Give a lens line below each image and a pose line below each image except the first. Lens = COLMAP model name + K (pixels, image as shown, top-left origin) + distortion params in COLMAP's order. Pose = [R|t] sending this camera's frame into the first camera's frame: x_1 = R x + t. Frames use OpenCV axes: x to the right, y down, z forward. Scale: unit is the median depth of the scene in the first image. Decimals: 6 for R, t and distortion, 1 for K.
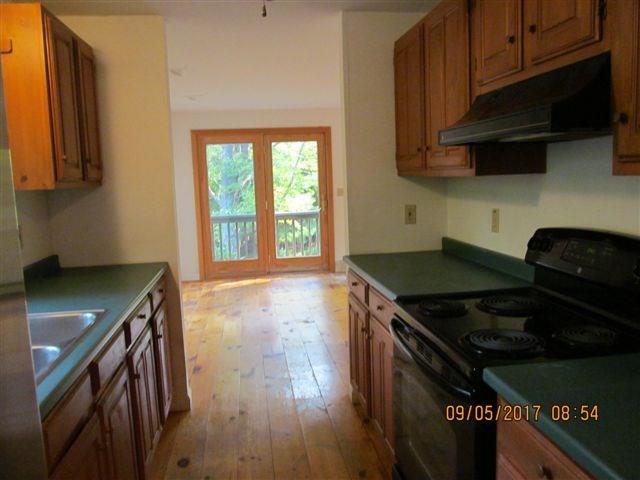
lens RADIAL K [[534.0, 0, 320.0], [0, 534.0, 240.0], [0, 0, 1]] dist [-0.053672, 0.017930]
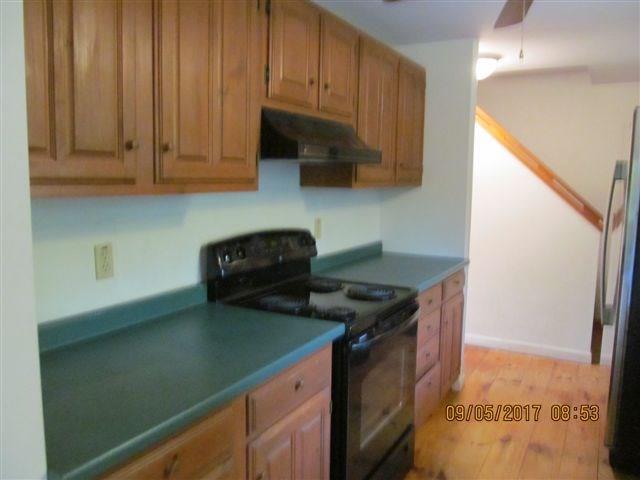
lens RADIAL K [[534.0, 0, 320.0], [0, 534.0, 240.0], [0, 0, 1]] dist [-0.053672, 0.017930]
pose [[-0.798472, -0.048979, 0.600036, -0.391612], [0.088384, 0.976349, 0.197310, -0.235266], [-0.595508, 0.210580, -0.775259, 1.864263]]
